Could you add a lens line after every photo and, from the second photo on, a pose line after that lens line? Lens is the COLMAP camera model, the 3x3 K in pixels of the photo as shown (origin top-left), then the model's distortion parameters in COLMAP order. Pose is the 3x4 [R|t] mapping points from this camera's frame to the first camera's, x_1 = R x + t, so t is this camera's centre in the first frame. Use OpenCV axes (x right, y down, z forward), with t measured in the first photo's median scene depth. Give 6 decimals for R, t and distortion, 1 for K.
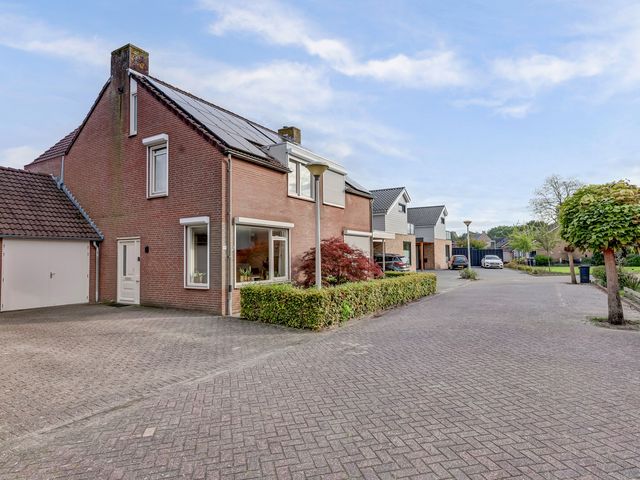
lens RADIAL K [[384.7, 0, 325.9], [0, 384.7, 242.2], [0, 0, 1]] dist [-0.002317, 0.001297]
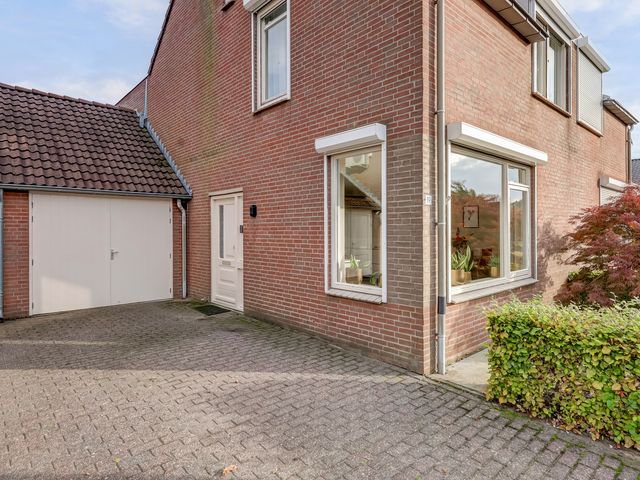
lens RADIAL K [[384.7, 0, 317.1], [0, 384.7, 235.9], [0, 0, 1]] dist [-0.002317, 0.001297]
pose [[0.950946, 0.011434, -0.309145, -0.215215], [0.004898, 0.998635, 0.052001, 0.025648], [0.309318, -0.050964, 0.949592, 0.514032]]
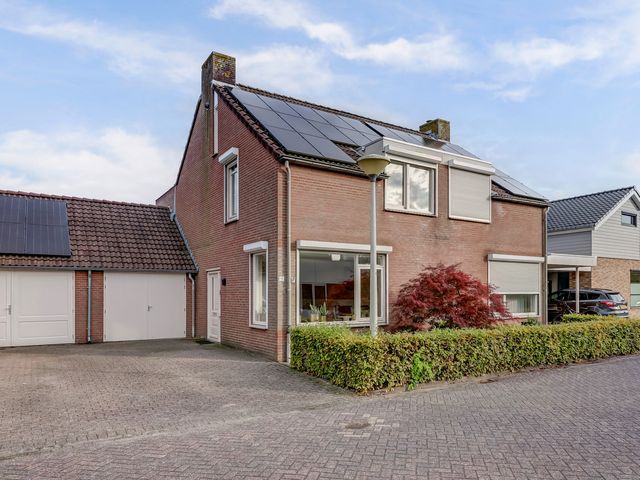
lens RADIAL K [[456.0, 0, 325.0], [0, 456.0, 295.6], [0, 0, 1]] dist [-0.002163, -0.000180]
pose [[0.889541, 0.010511, -0.456734, 0.220580], [0.009860, 0.999061, 0.042196, 0.008518], [0.456748, -0.042039, 0.888602, 0.161661]]
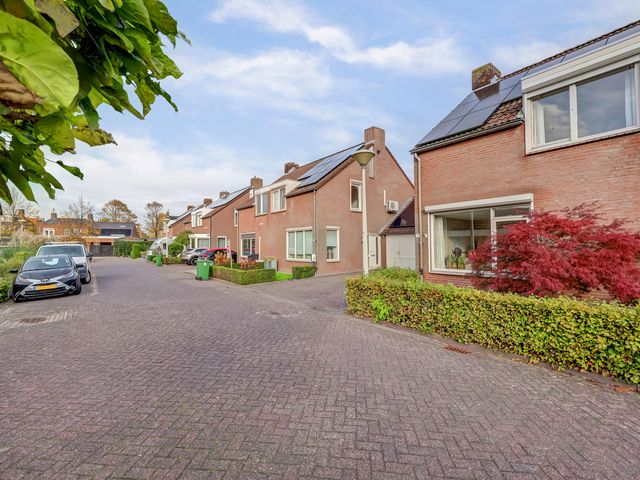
lens RADIAL K [[291.5, 0, 319.2], [0, 291.5, 238.5], [0, 0, 1]] dist [-0.002597, -0.000111]
pose [[-0.380764, -0.008046, -0.924637, 0.564332], [0.047201, 0.998489, -0.028126, 0.028920], [0.923467, -0.054353, -0.379809, 0.908339]]
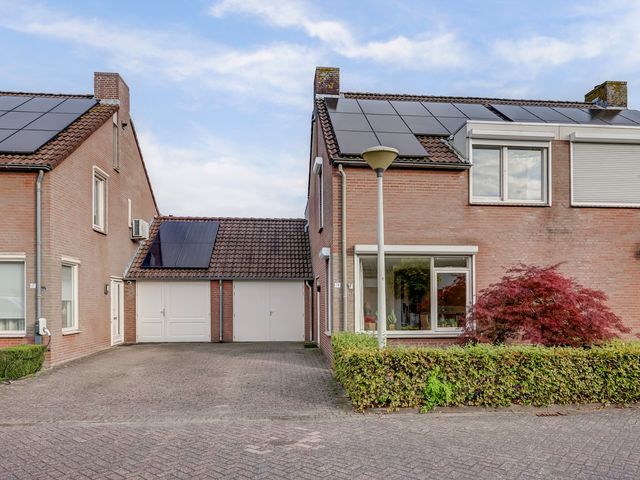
lens RADIAL K [[456.0, 0, 324.7], [0, 456.0, 300.5], [0, 0, 1]] dist [-0.002163, -0.000180]
pose [[0.575668, 0.011545, -0.817602, 0.421834], [0.024686, 0.999199, 0.031490, 0.013126], [0.817311, -0.038311, 0.574922, 0.375637]]
